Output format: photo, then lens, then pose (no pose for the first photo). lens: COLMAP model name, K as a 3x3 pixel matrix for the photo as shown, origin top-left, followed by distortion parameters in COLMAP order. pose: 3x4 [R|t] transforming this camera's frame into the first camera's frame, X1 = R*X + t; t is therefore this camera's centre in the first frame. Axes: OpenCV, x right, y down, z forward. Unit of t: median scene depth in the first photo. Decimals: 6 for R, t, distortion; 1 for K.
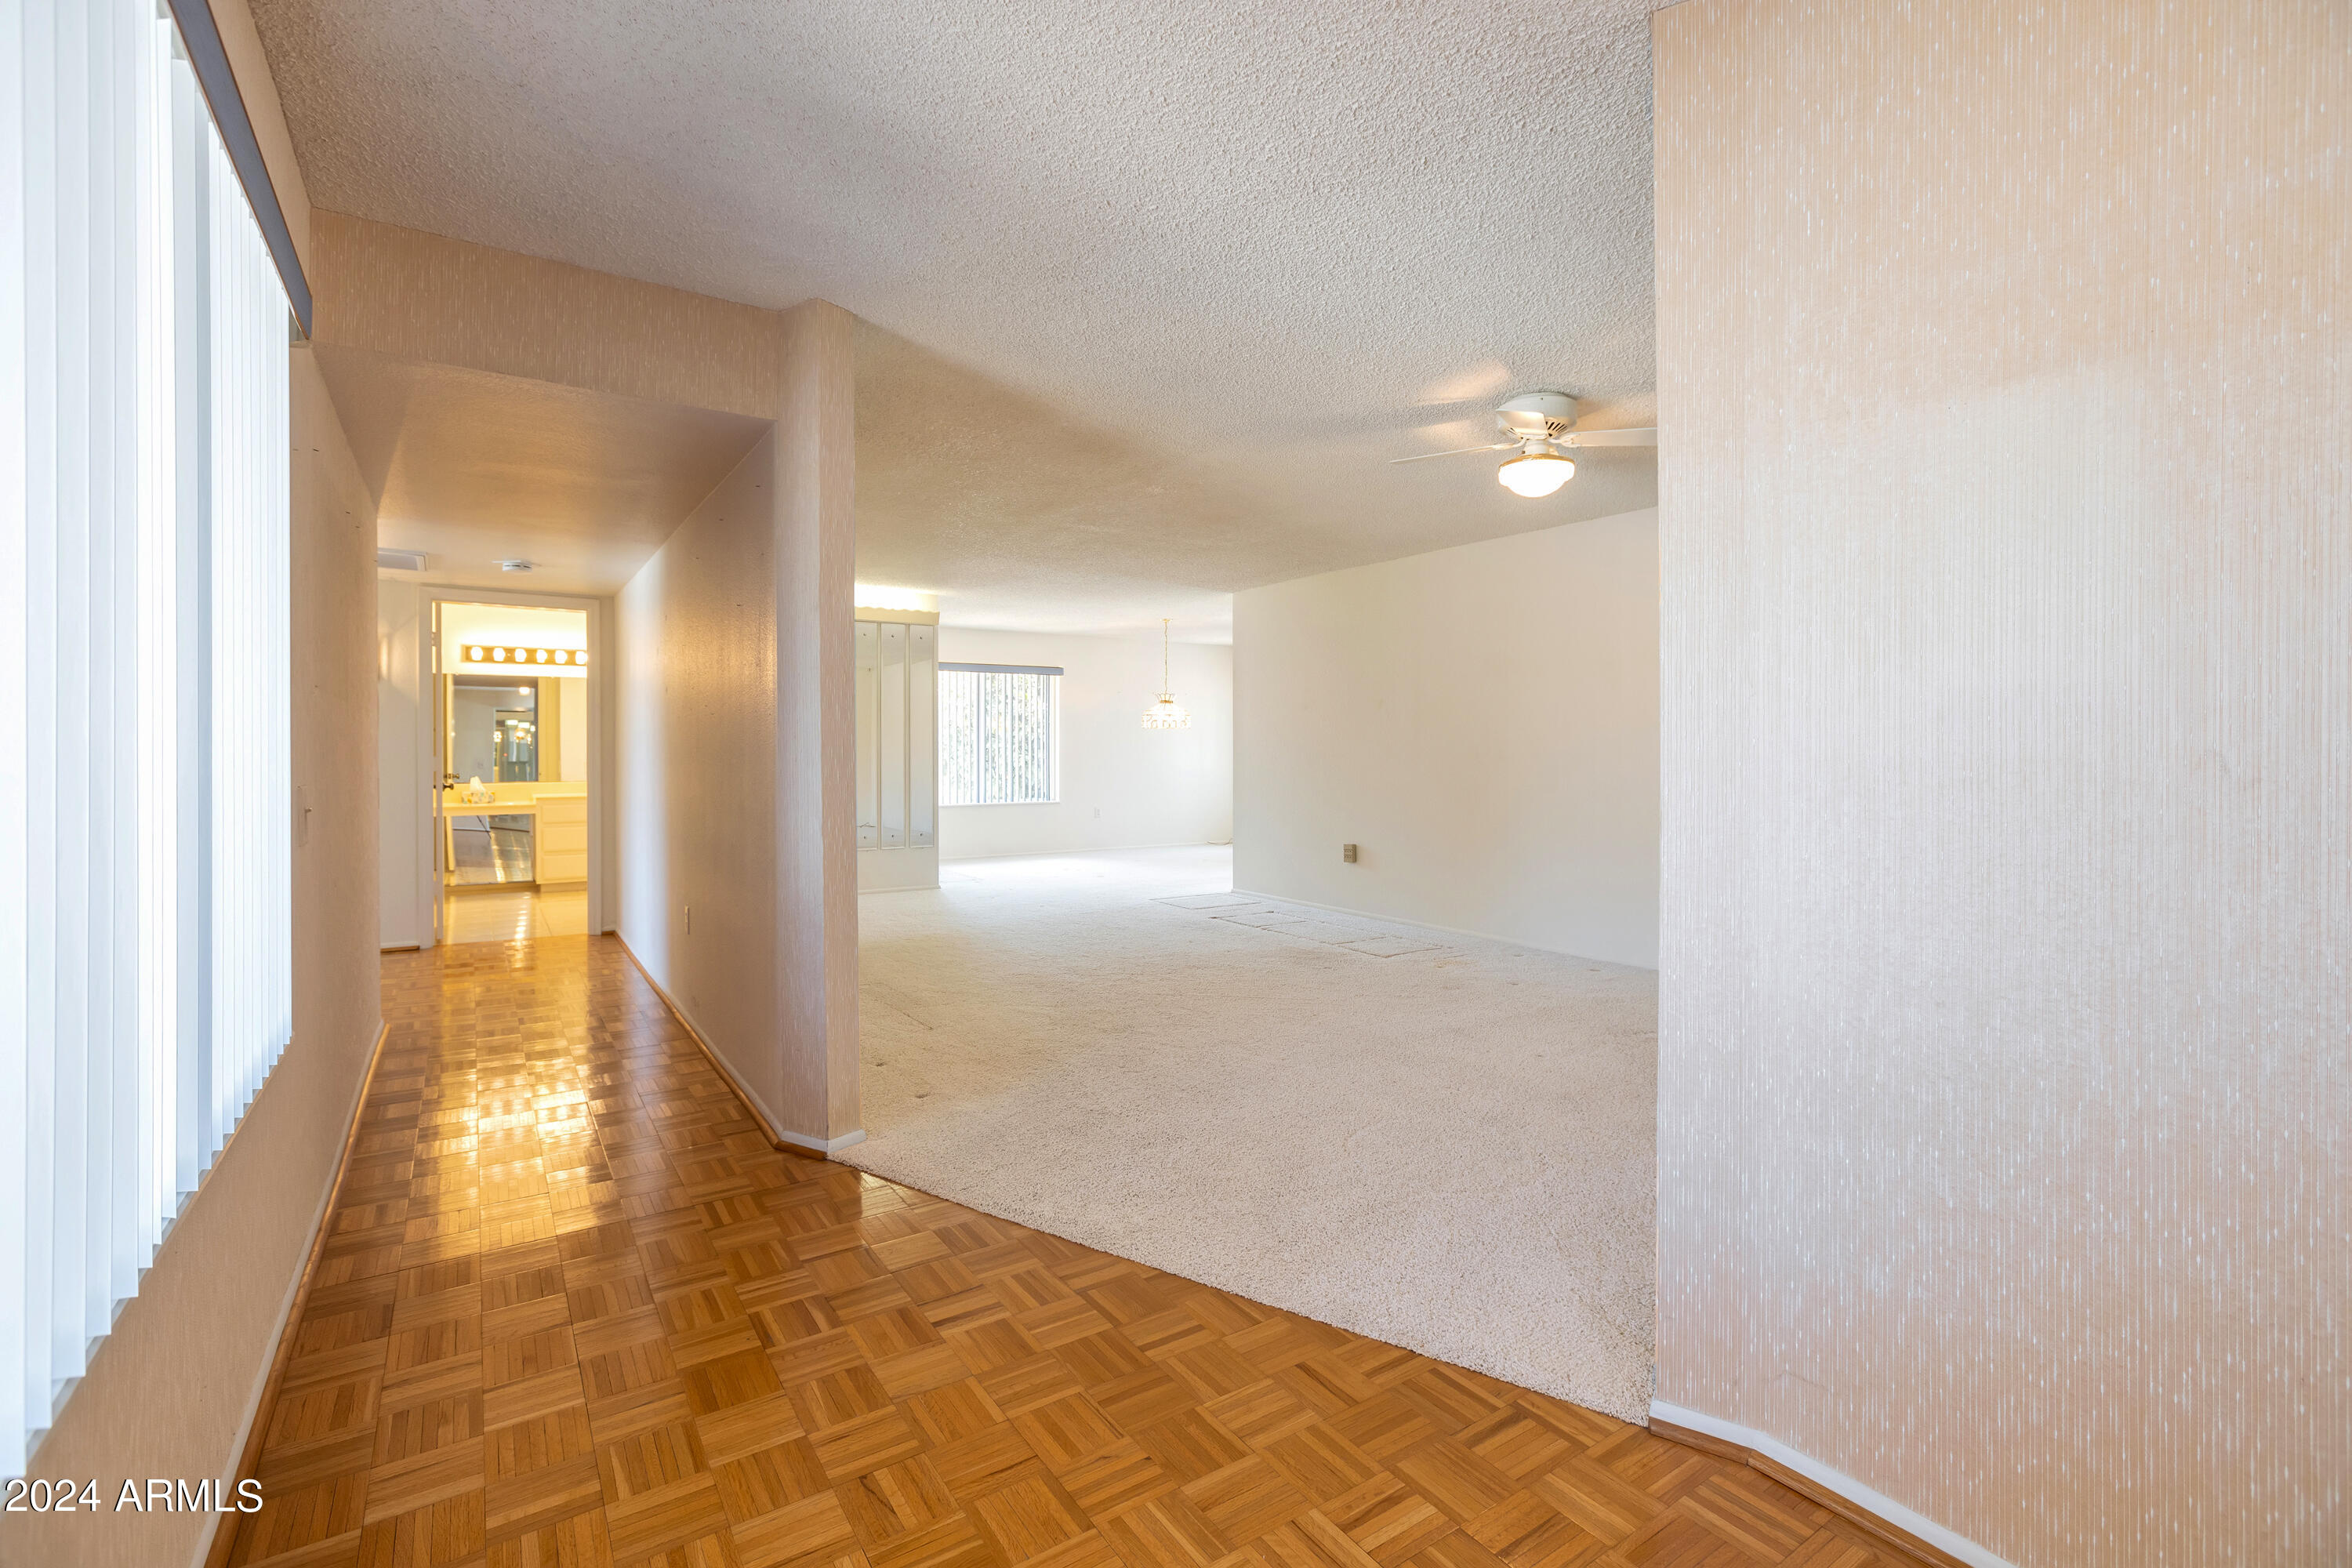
lens RADIAL K [[1051.8, 0, 1178.7], [0, 1051.8, 739.6], [0, 0, 1]] dist [-0.001894, -0.000009]
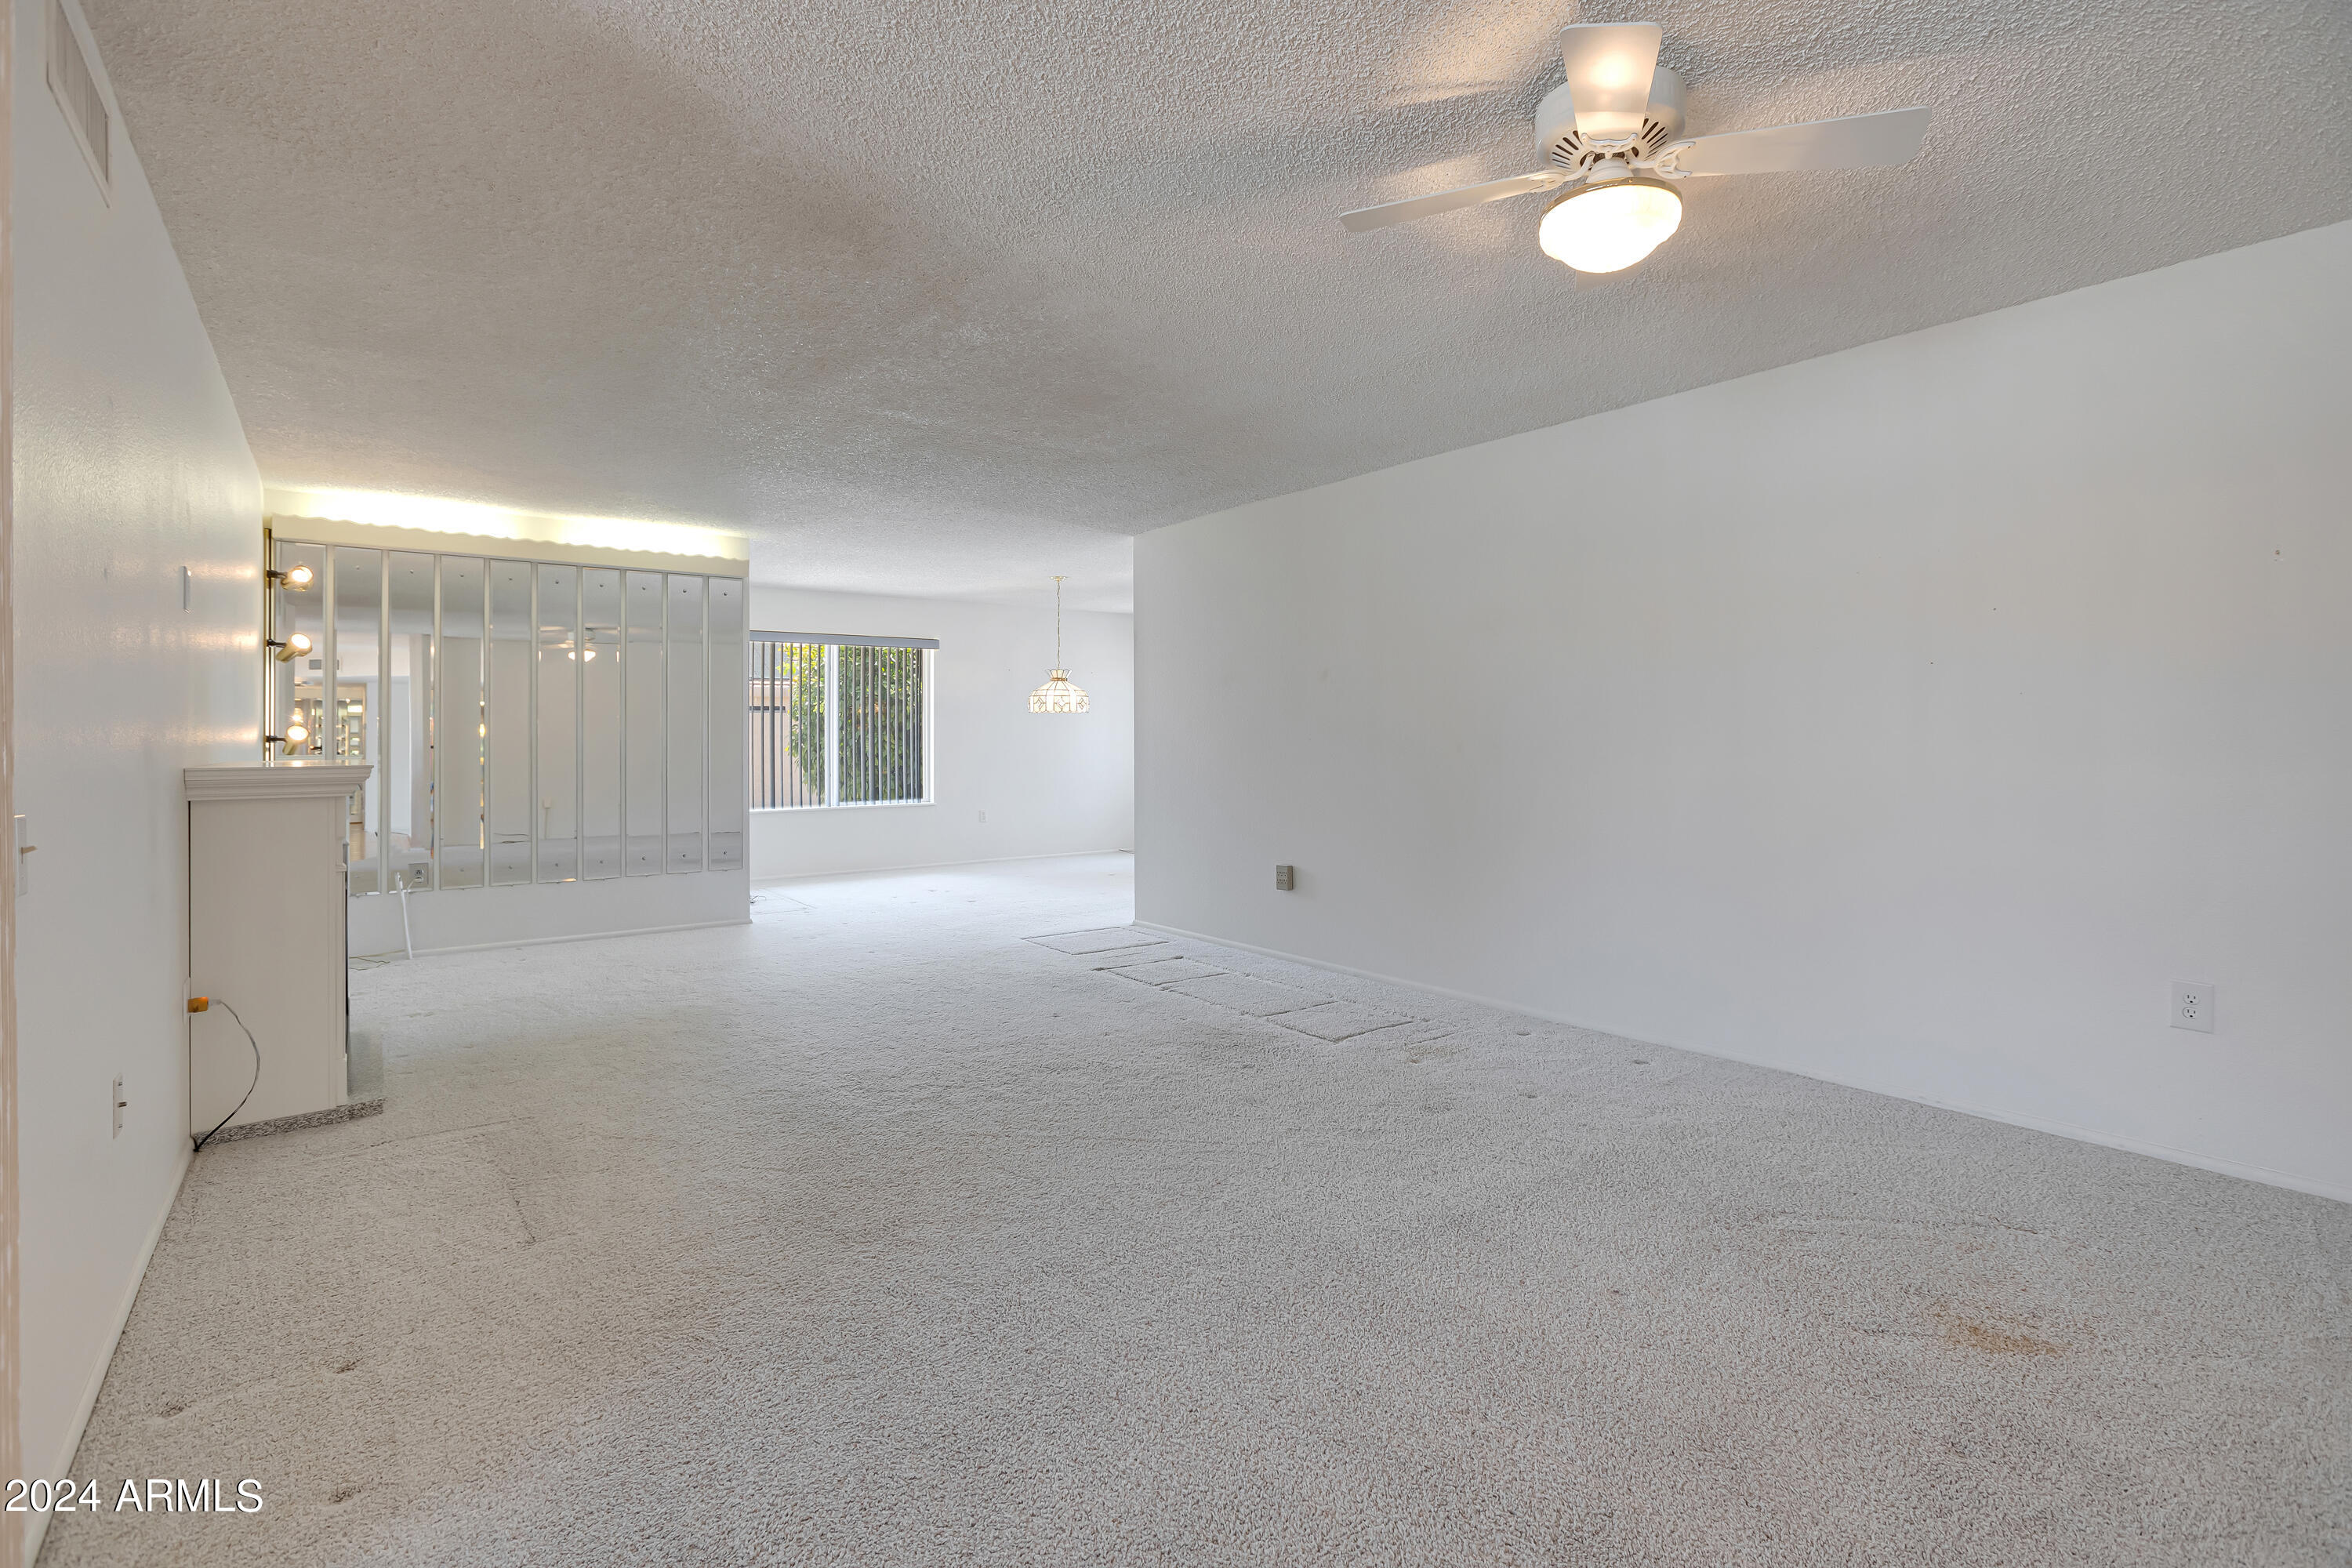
lens RADIAL K [[1051.8, 0, 1178.7], [0, 1051.8, 739.6], [0, 0, 1]] dist [-0.001894, -0.000009]
pose [[0.998575, -0.006708, 0.052947, 0.051606], [0.006116, 0.999917, 0.011343, 0.002154], [-0.053019, -0.011003, 0.998533, 0.274938]]
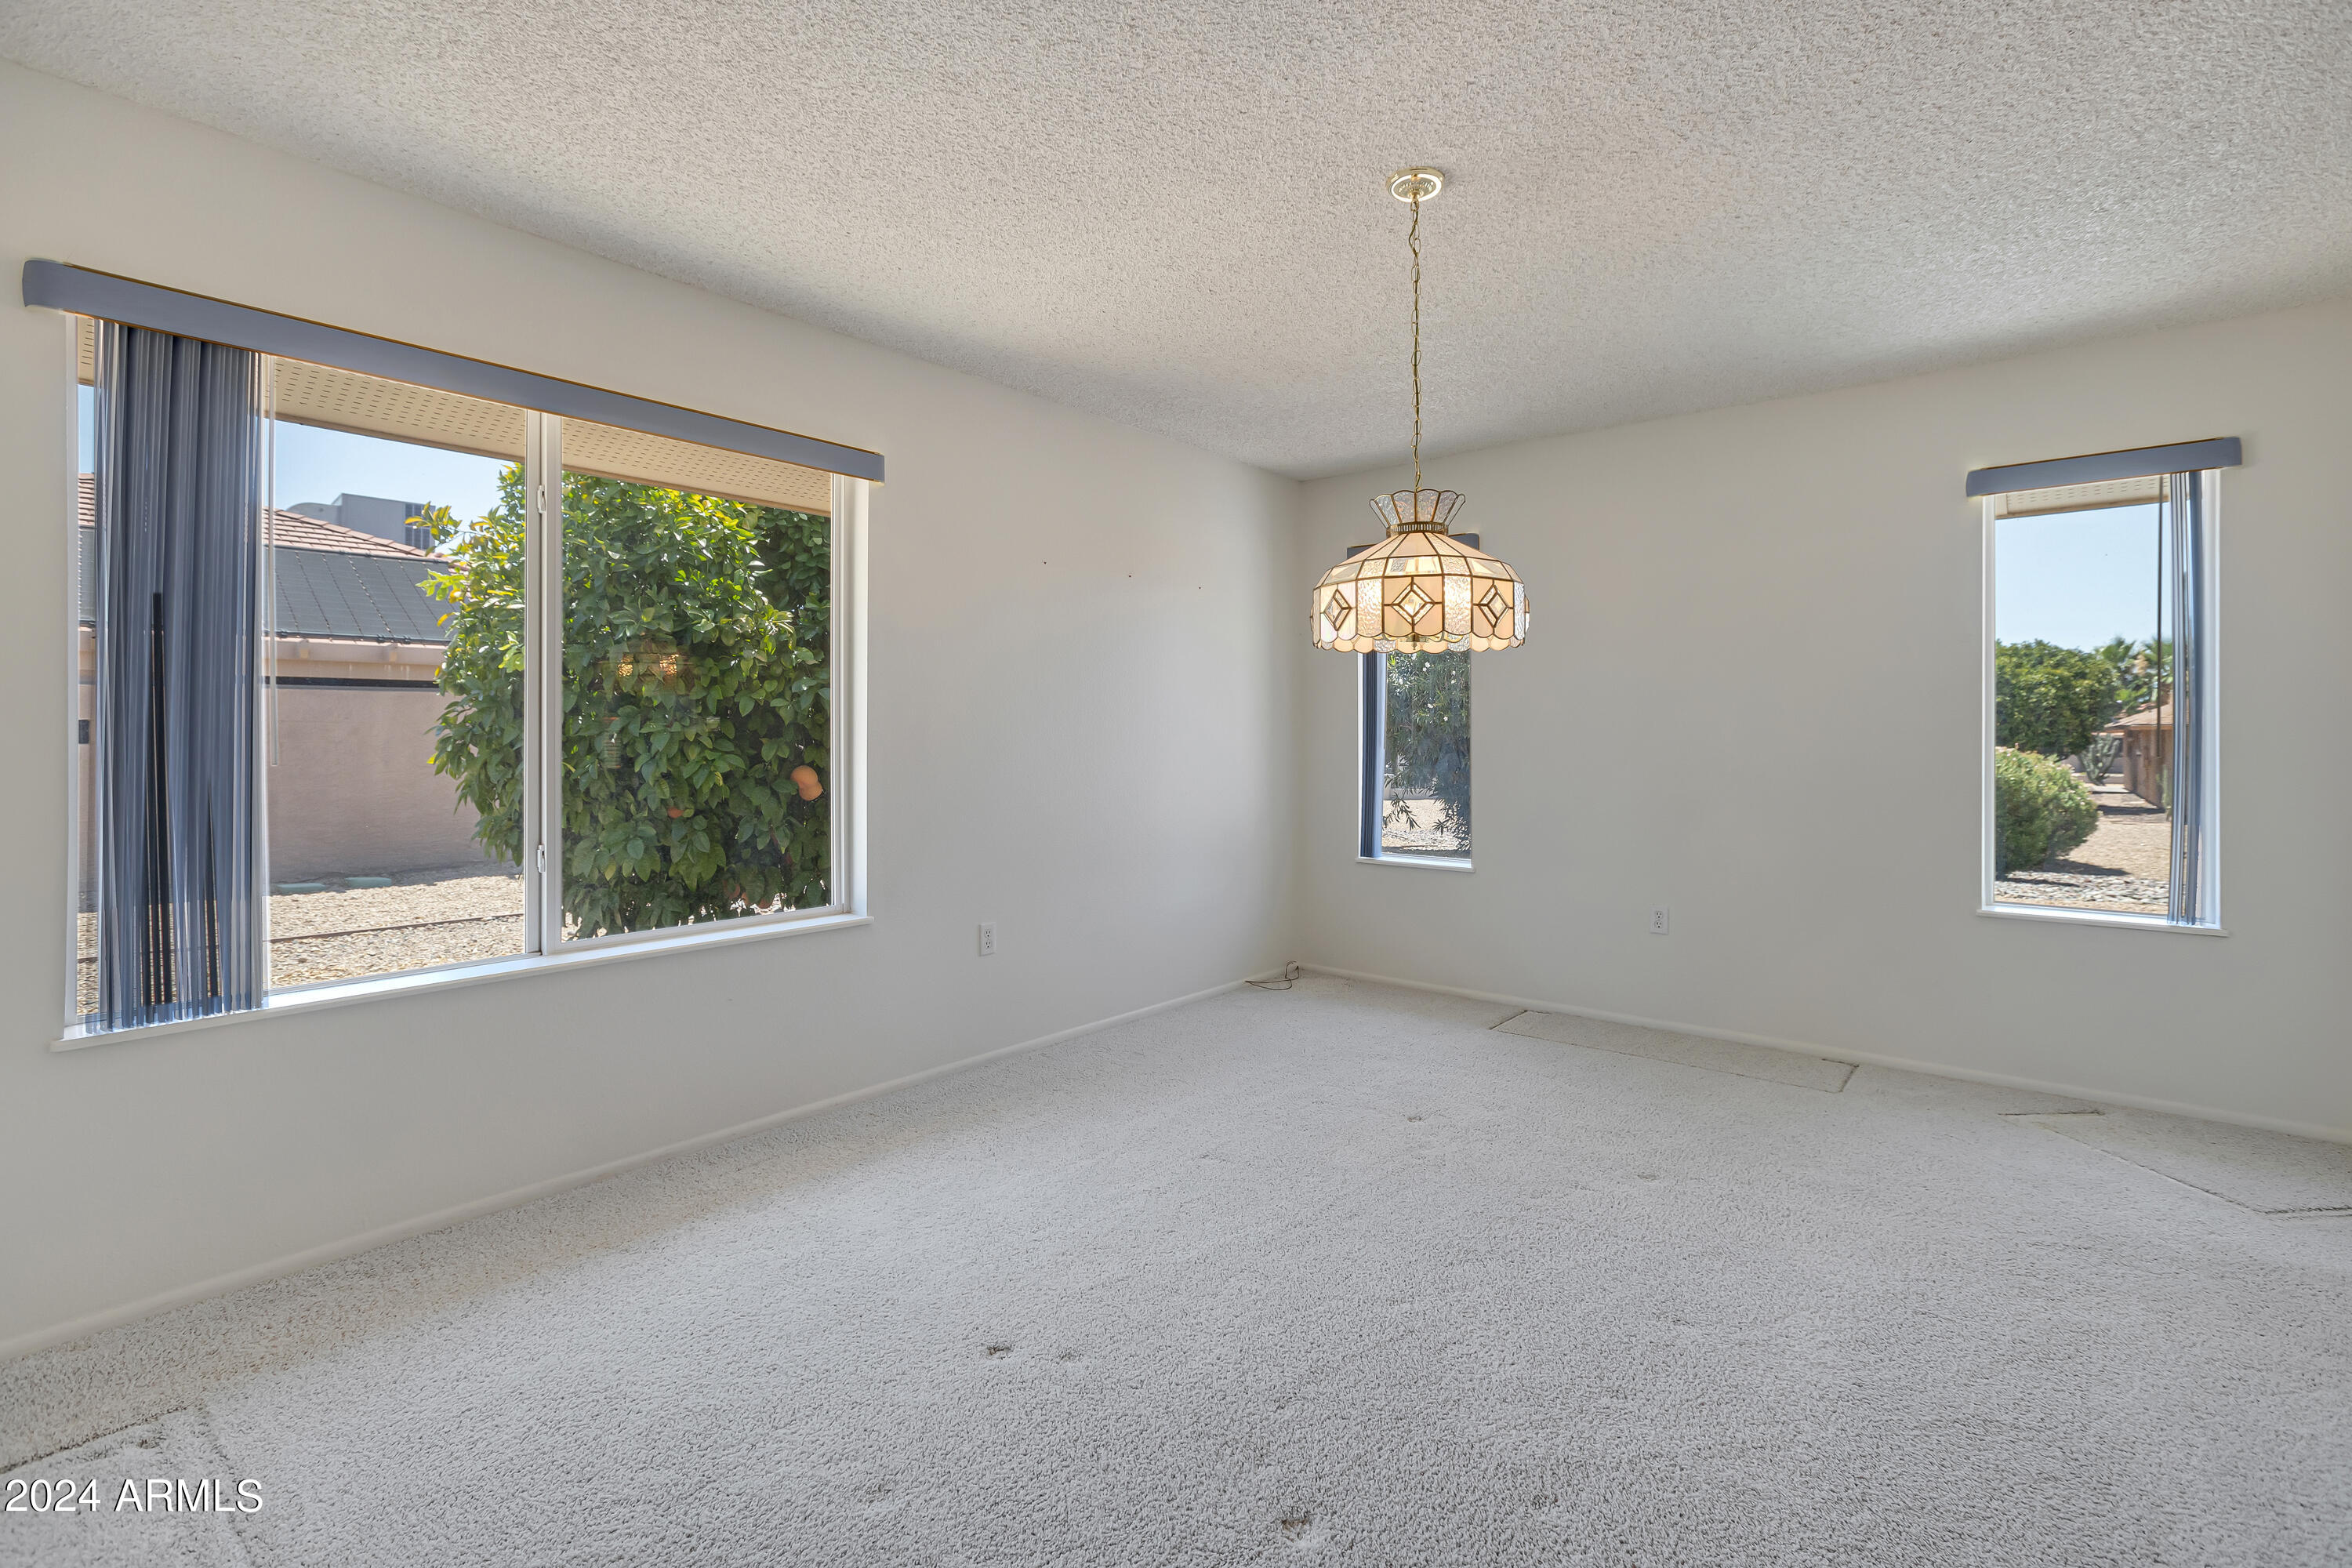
lens RADIAL K [[1051.8, 0, 1178.7], [0, 1051.8, 739.6], [0, 0, 1]] dist [-0.001894, -0.000009]
pose [[0.962320, -0.001670, 0.271916, -0.168540], [-0.000121, 0.999978, 0.006569, 0.013088], [-0.271921, -0.006354, 0.962299, 1.088846]]
